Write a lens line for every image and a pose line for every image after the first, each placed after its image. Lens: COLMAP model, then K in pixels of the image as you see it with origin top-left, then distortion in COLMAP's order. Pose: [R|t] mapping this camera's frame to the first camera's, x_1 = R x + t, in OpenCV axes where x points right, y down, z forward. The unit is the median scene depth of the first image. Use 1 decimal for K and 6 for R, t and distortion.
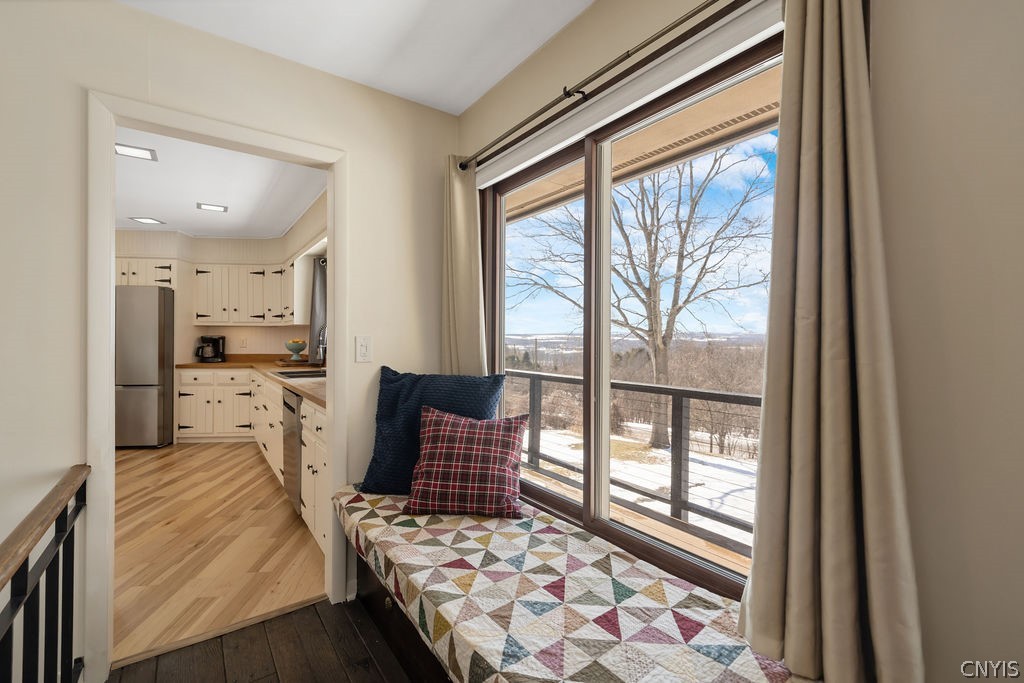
lens RADIAL K [[438.6, 0, 512.0], [0, 438.6, 341.5], [0, 0, 1]] dist [0.000700, 0.000105]
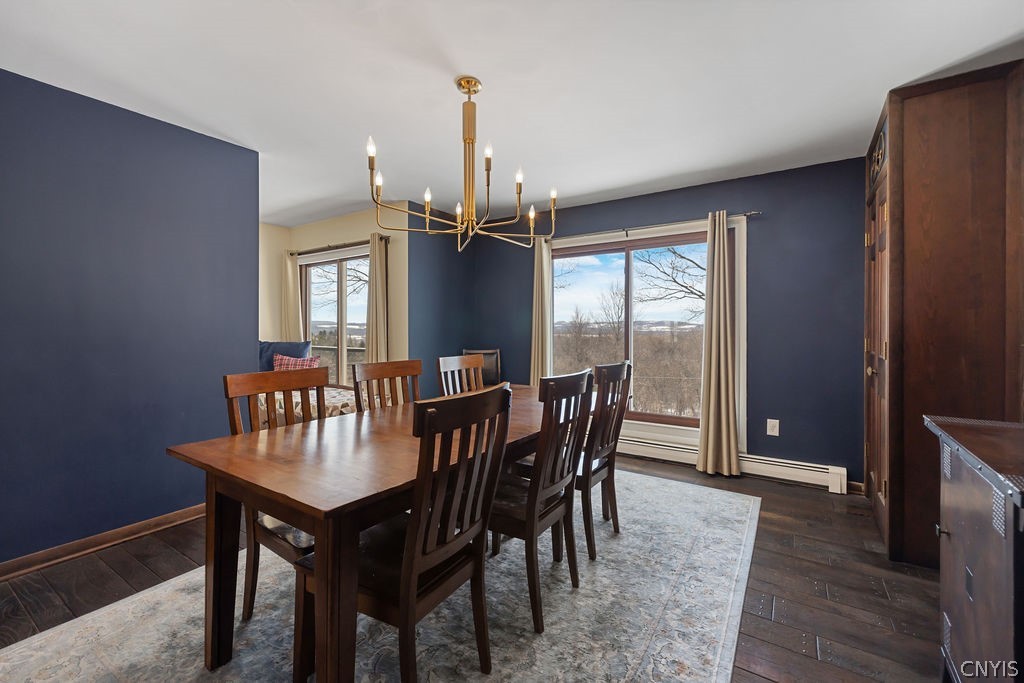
lens RADIAL K [[438.5, 0, 506.6], [0, 438.5, 330.0], [0, 0, 1]] dist [0.001358, 0.000218]
pose [[0.940698, -0.006777, 0.339178, 0.181883], [0.007418, 0.999972, -0.000595, 0.021594], [-0.339164, 0.003076, 0.940722, -1.687921]]
